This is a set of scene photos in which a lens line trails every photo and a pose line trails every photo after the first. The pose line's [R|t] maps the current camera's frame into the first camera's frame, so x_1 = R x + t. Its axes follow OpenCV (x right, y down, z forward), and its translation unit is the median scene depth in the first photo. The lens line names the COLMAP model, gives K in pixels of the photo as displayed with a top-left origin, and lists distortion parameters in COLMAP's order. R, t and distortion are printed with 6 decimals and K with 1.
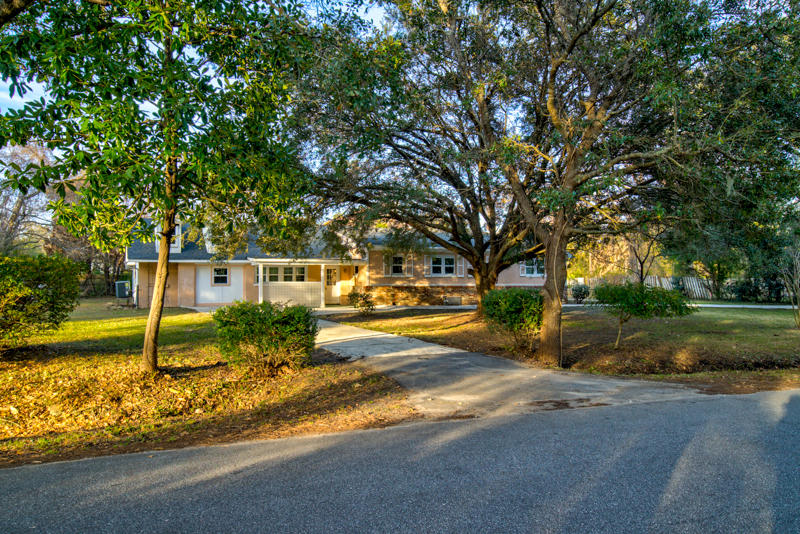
lens RADIAL K [[549.0, 0, 399.0], [0, 549.0, 265.6], [0, 0, 1]] dist [0.006958, 0.014671]
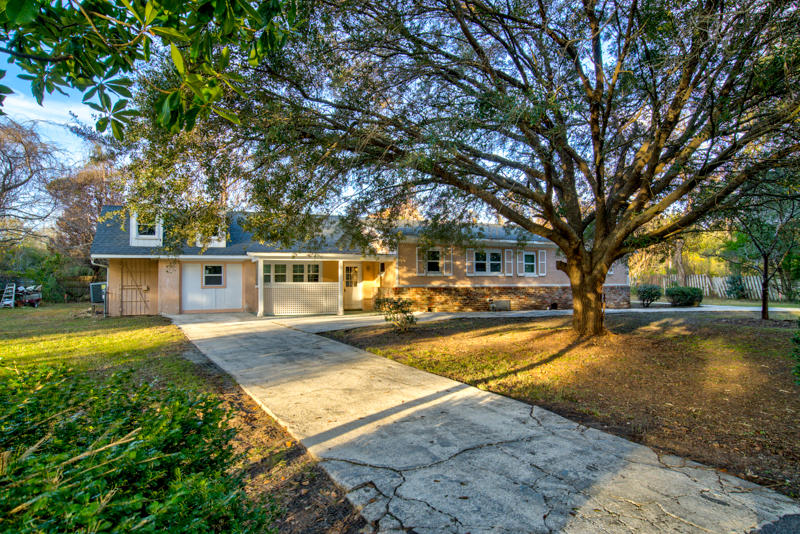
lens RADIAL K [[513.7, 0, 399.9], [0, 513.7, 269.9], [0, 0, 1]] dist [0.007217, 0.001812]
pose [[0.999502, -0.004834, -0.031196, -0.029172], [0.004958, 0.999980, 0.003909, 0.009061], [0.031176, -0.004062, 0.999506, 0.254701]]
